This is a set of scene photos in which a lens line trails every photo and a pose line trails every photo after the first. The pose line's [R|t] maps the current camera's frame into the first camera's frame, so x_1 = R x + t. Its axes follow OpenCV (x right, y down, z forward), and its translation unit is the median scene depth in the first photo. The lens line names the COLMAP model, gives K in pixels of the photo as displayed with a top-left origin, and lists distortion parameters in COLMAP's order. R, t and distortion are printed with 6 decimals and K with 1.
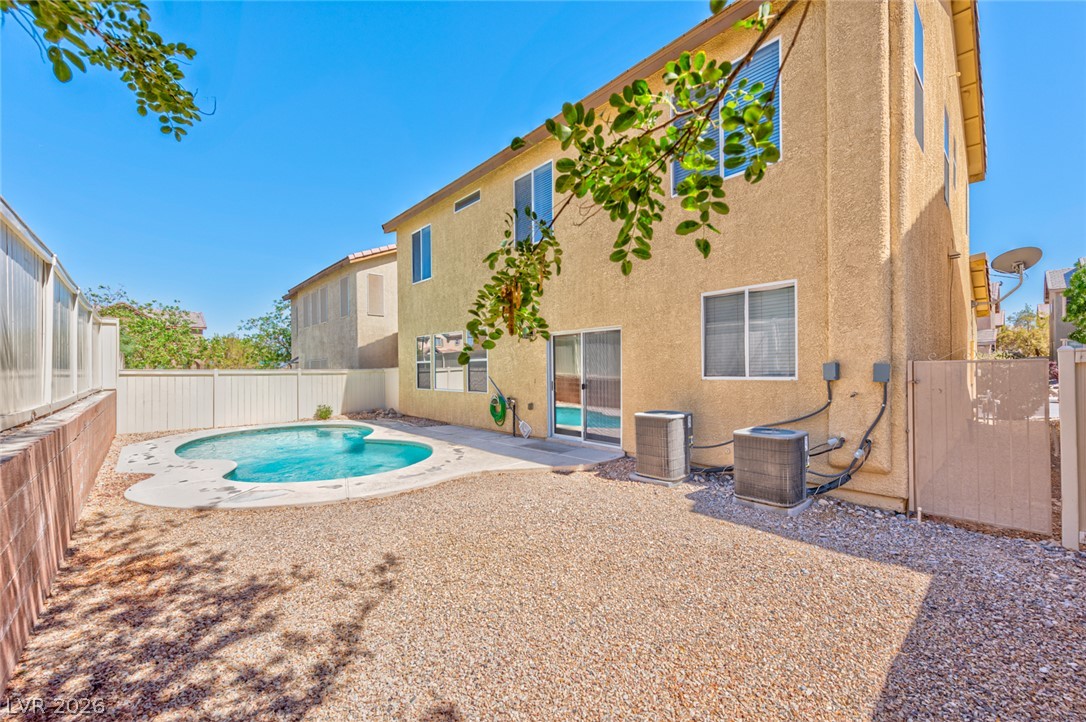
lens RADIAL K [[429.7, 0, 538.8], [0, 429.7, 359.6], [0, 0, 1]] dist [0.000434, -0.000003]
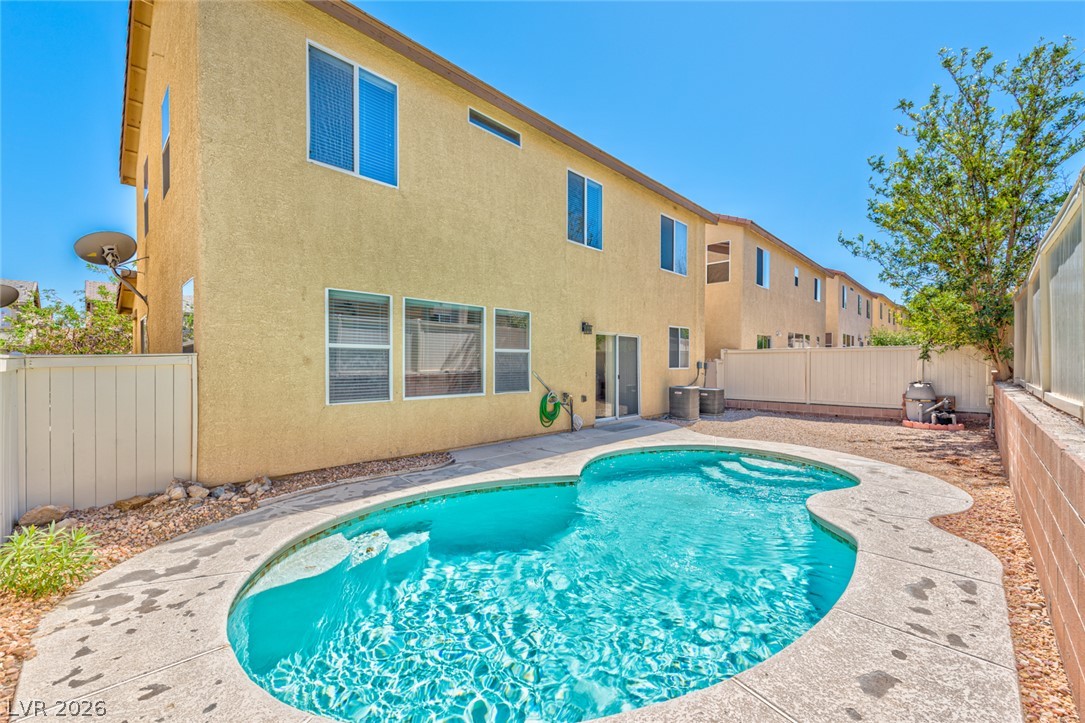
lens RADIAL K [[429.3, 0, 538.3], [0, 429.3, 360.1], [0, 0, 1]] dist [0.000434, -0.000003]
pose [[-0.031778, 0.014729, 0.999386, -0.992796], [-0.025605, 0.999551, -0.015545, 0.031054], [-0.999167, -0.026083, -0.031387, 1.064815]]
